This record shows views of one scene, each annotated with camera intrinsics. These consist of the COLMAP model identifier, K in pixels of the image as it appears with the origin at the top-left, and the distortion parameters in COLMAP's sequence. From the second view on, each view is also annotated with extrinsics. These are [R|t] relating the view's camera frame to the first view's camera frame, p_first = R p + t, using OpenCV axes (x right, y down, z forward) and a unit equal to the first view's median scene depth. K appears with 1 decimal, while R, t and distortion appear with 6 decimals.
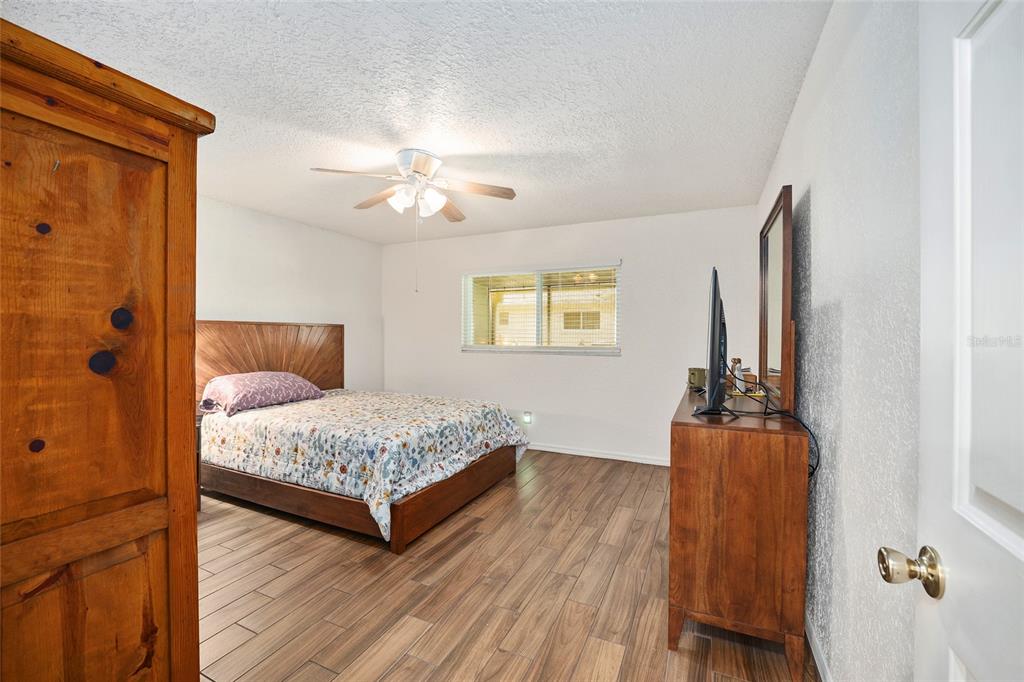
lens RADIAL K [[414.3, 0, 505.1], [0, 414.3, 338.1], [0, 0, 1]] dist [-0.025602, 0.002911]
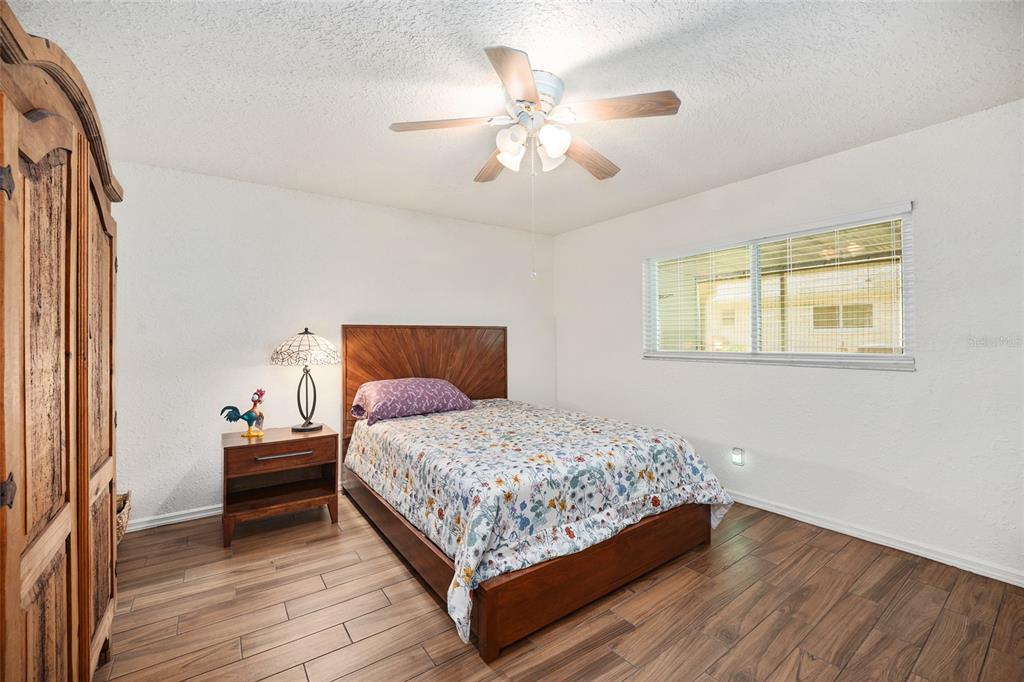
lens RADIAL K [[414.3, 0, 514.6], [0, 414.3, 334.2], [0, 0, 1]] dist [-0.025602, 0.002911]
pose [[0.878180, -0.012700, -0.478162, 0.087003], [0.005013, 0.999837, -0.017350, -0.001325], [0.478304, 0.012840, 0.878100, 0.341705]]
